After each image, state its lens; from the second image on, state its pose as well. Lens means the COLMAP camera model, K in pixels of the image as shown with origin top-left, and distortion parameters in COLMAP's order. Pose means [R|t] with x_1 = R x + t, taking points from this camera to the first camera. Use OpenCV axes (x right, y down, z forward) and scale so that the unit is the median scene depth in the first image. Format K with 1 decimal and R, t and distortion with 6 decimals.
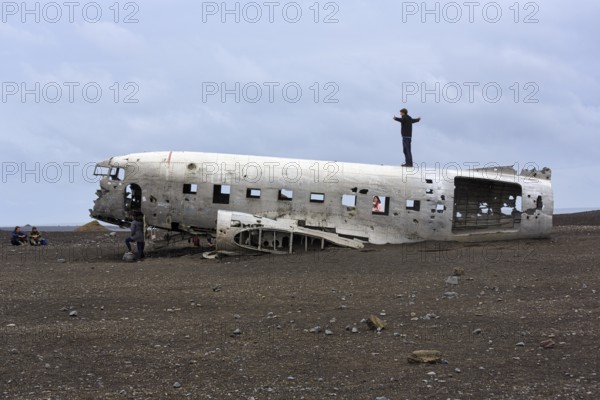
lens RADIAL K [[525.9, 0, 300.0], [0, 525.9, 200.0], [0, 0, 1]] dist [0.061520, 0.001015]
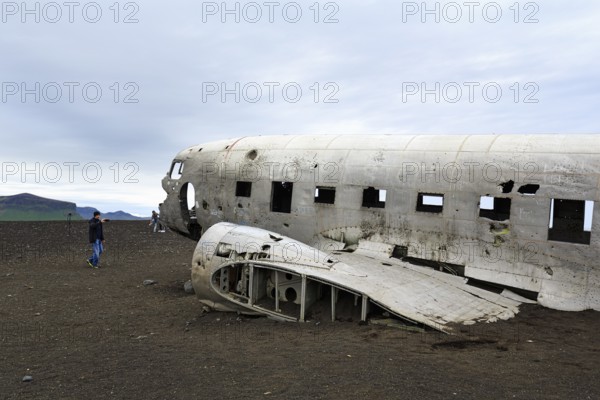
lens RADIAL K [[525.9, 0, 300.0], [0, 525.9, 200.0], [0, 0, 1]] dist [0.061520, 0.001015]
pose [[0.884106, 0.000388, -0.467287, 0.159144], [-0.010919, 0.999744, -0.019828, 0.004638], [0.467160, 0.022633, 0.883883, 0.494569]]
